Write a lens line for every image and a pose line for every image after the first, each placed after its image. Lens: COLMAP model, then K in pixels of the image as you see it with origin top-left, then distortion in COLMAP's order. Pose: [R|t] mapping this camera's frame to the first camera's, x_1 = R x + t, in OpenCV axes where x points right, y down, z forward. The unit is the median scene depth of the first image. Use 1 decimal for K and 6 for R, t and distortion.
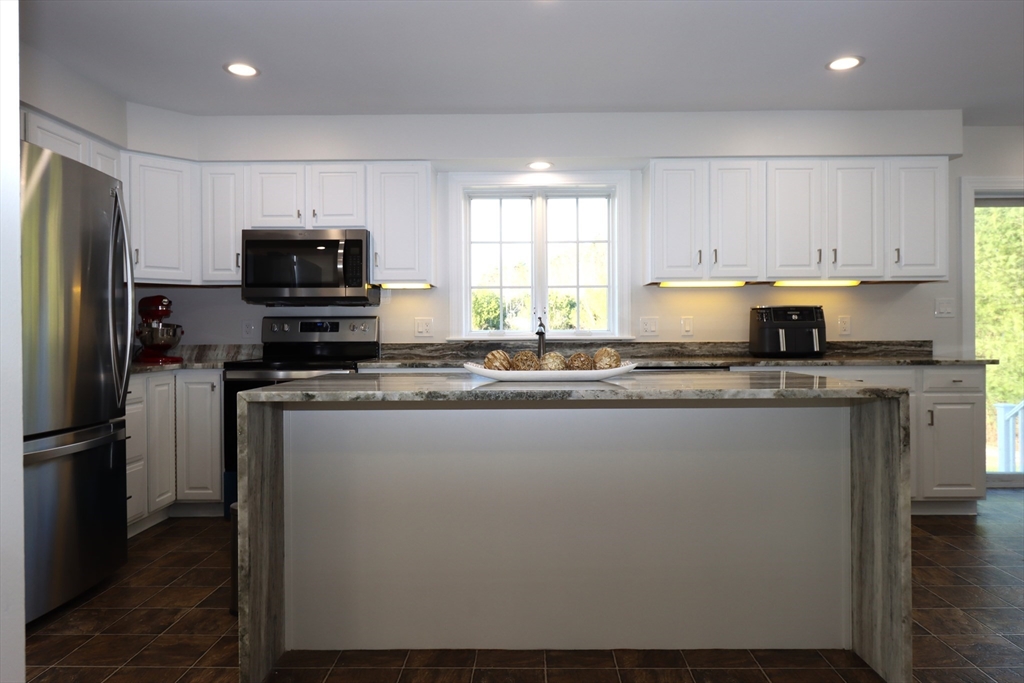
lens RADIAL K [[662.3, 0, 515.7], [0, 662.3, 343.3], [0, 0, 1]] dist [0.007752, -0.001156]
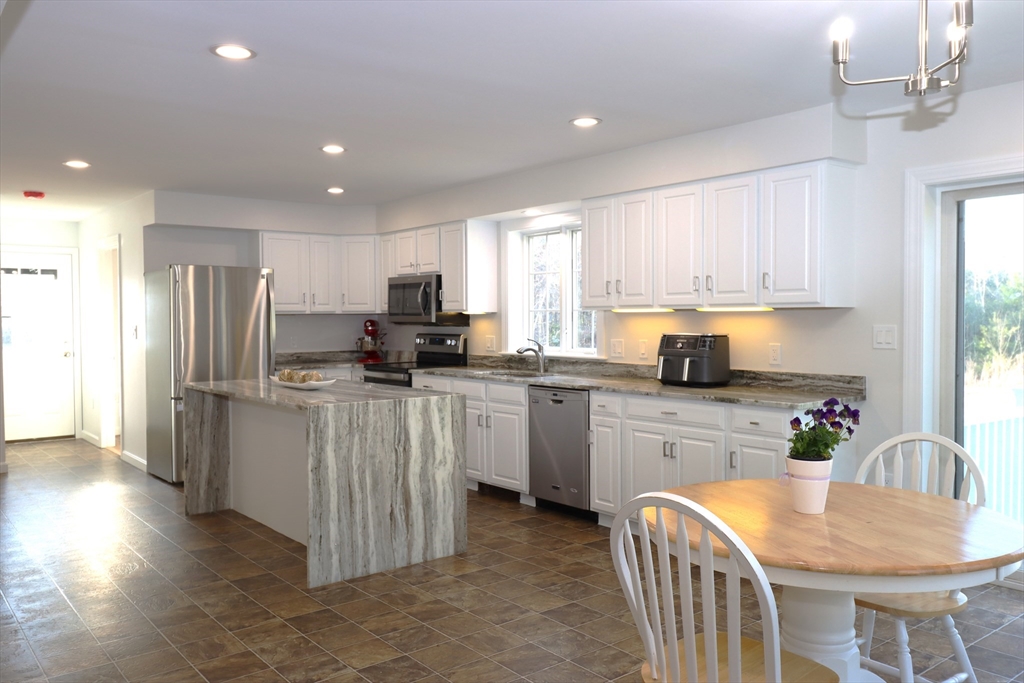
lens RADIAL K [[809.6, 0, 518.6], [0, 809.6, 333.2], [0, 0, 1]] dist [0.027297, 0.007087]
pose [[0.640002, 0.017497, -0.768174, 1.151223], [-0.008253, 0.999840, 0.015897, -0.071707], [0.768329, -0.003834, 0.640044, 0.034519]]
